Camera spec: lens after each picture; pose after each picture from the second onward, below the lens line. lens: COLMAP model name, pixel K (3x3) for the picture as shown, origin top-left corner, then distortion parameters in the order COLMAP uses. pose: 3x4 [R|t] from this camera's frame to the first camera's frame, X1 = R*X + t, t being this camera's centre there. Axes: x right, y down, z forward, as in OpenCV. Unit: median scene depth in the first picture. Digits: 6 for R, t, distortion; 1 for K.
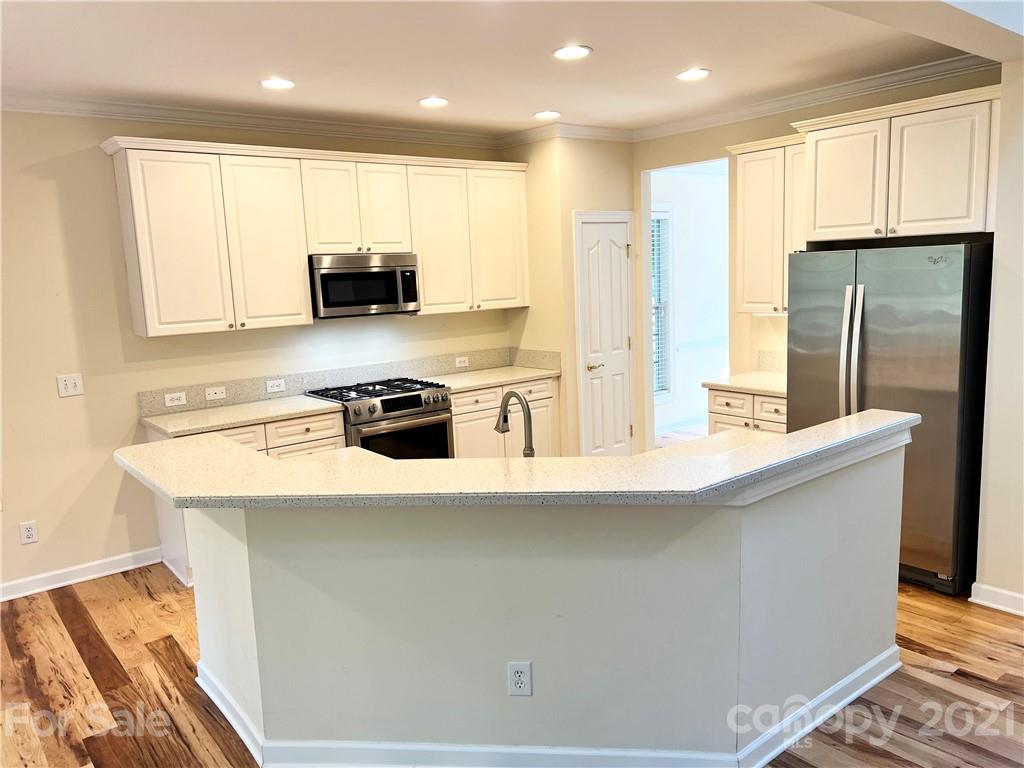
lens RADIAL K [[757.8, 0, 512.0], [0, 757.8, 384.0], [0, 0, 1]] dist [0.034856, -0.043990]
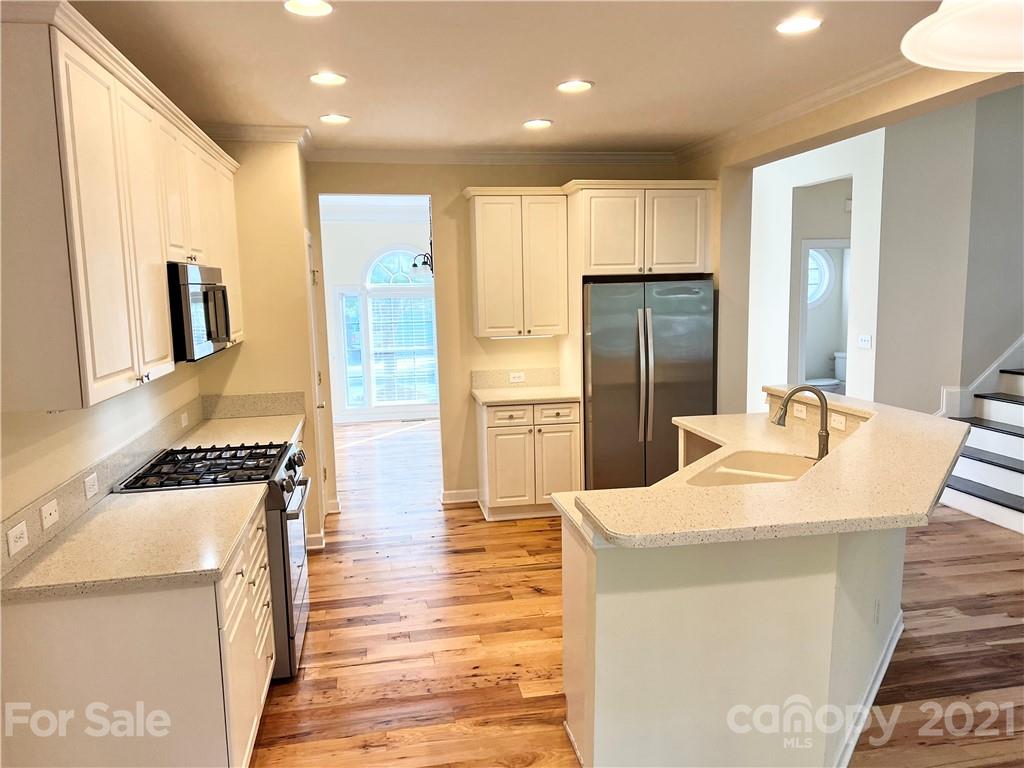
lens RADIAL K [[757.8, 0, 512.0], [0, 757.8, 384.0], [0, 0, 1]] dist [0.034856, -0.043990]
pose [[0.467287, -0.083094, 0.880192, -0.693217], [0.134790, 0.990631, 0.021961, -0.045503], [-0.873770, 0.108379, 0.474109, 0.462254]]
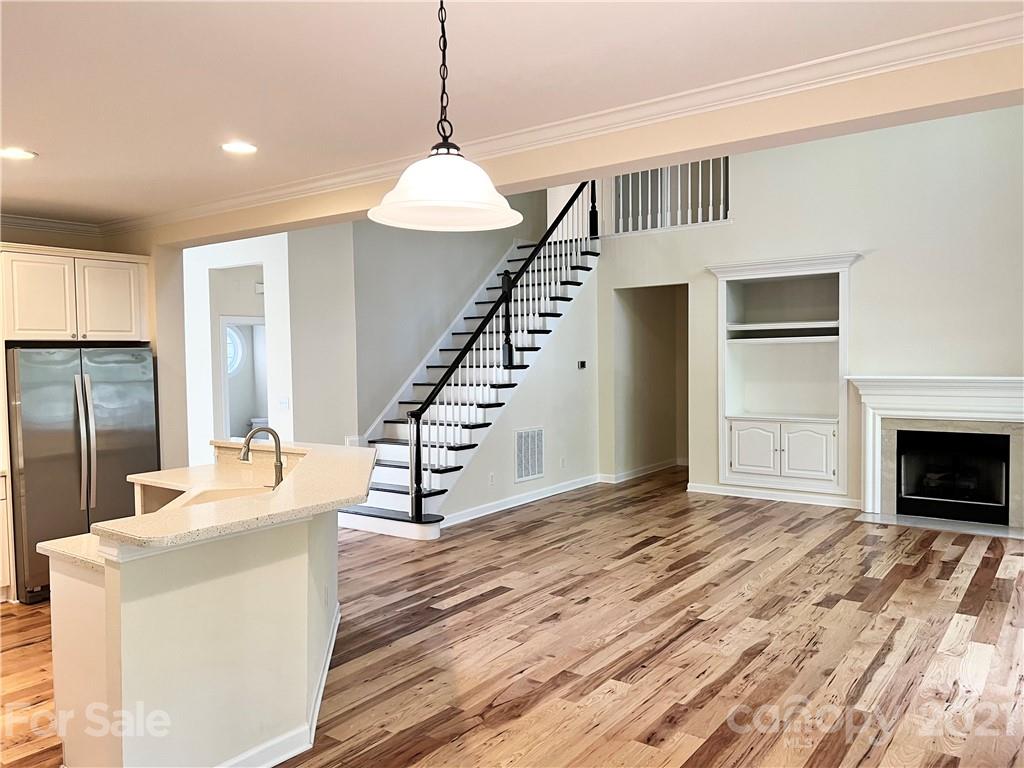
lens RADIAL K [[781.3, 0, 515.5], [0, 781.3, 377.1], [0, 0, 1]] dist [0.065367, -0.075354]
pose [[-0.265474, 0.018433, 0.963942, -0.894108], [0.170322, 0.984989, 0.028072, -0.025371], [-0.948954, 0.171633, -0.264629, 0.510165]]
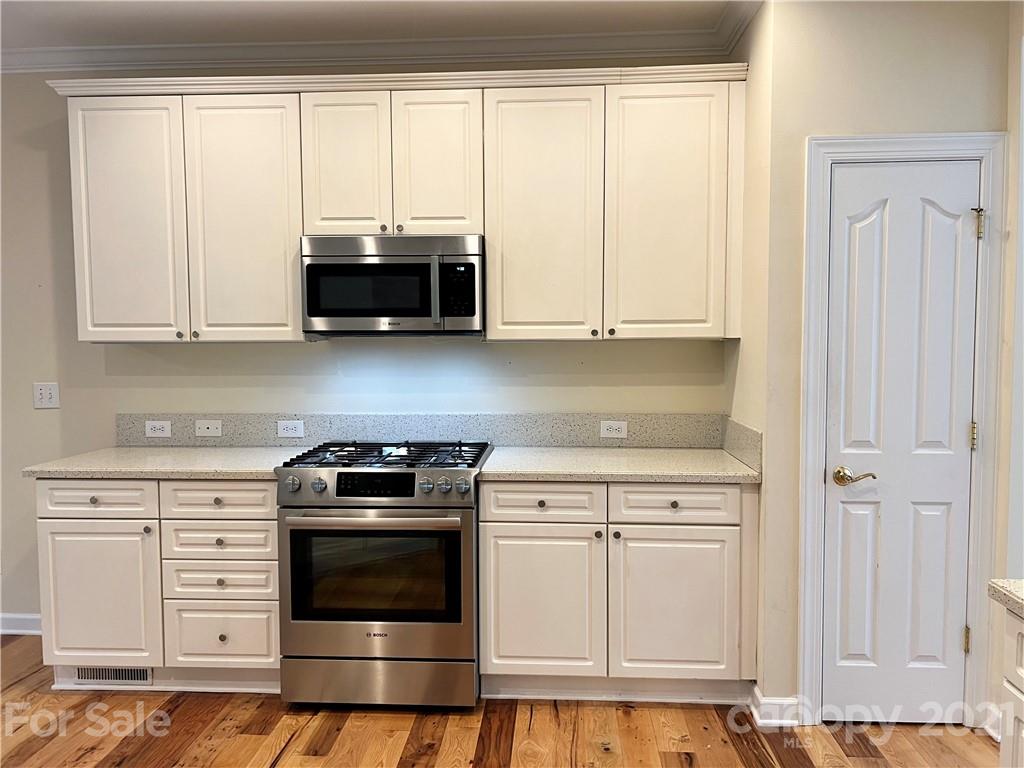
lens RADIAL K [[781.3, 0, 515.5], [0, 781.3, 377.1], [0, 0, 1]] dist [0.065367, -0.075354]
pose [[0.743118, 0.079365, -0.664437, 0.330384], [-0.125414, 0.991865, -0.021791, -0.056930], [0.657303, 0.099523, 0.747026, 0.622083]]
